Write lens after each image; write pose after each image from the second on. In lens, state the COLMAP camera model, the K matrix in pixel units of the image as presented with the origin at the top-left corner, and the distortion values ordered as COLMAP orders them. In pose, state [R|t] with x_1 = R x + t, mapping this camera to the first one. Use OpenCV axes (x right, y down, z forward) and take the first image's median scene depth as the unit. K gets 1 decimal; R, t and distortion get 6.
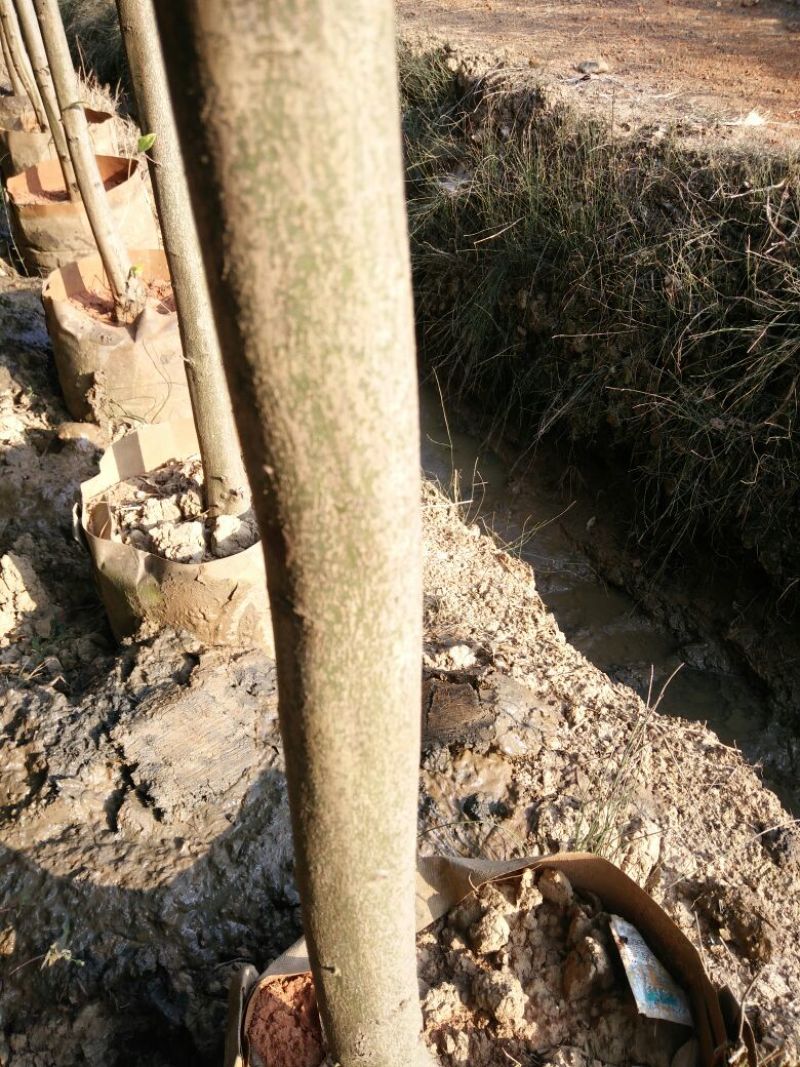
lens RADIAL K [[866.7, 0, 397.6], [0, 866.7, 527.9], [0, 0, 1]] dist [0.097226, -0.151089]
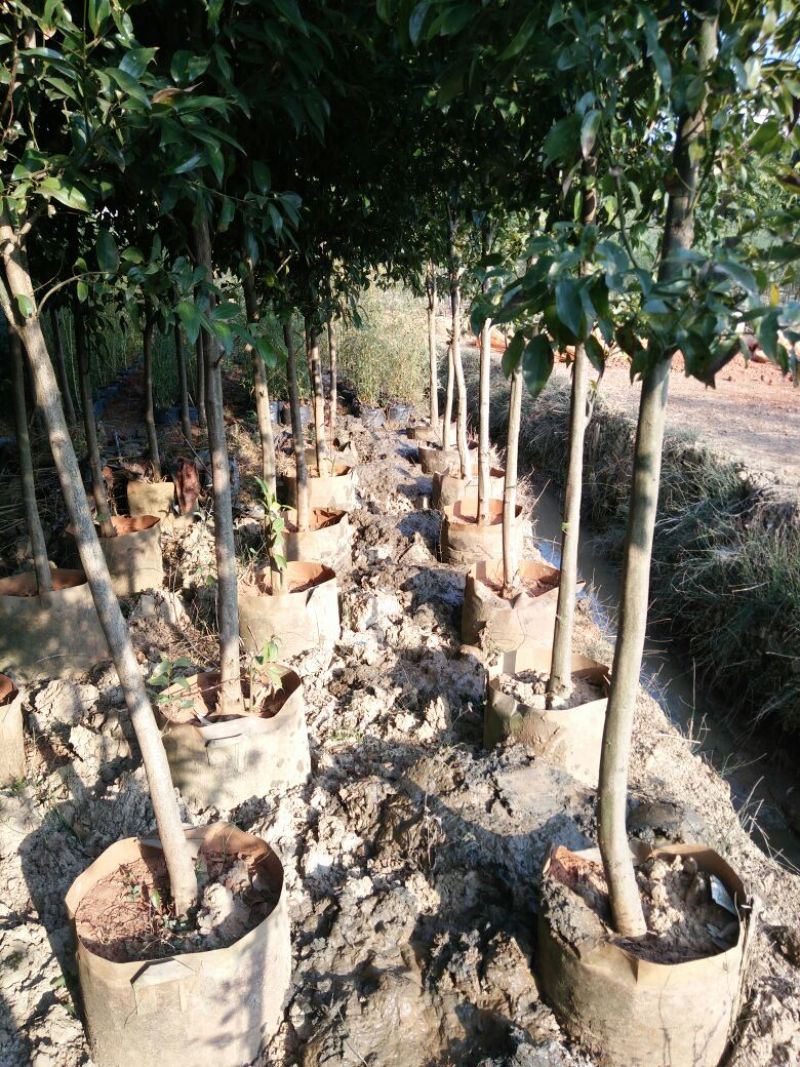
lens RADIAL K [[866.7, 0, 397.6], [0, 866.7, 527.9], [0, 0, 1]] dist [0.097226, -0.151089]
pose [[0.929595, 0.153090, -0.335286, 0.069306], [-0.257497, 0.920601, -0.293579, 0.304850], [0.263721, 0.359245, 0.895206, -0.994484]]
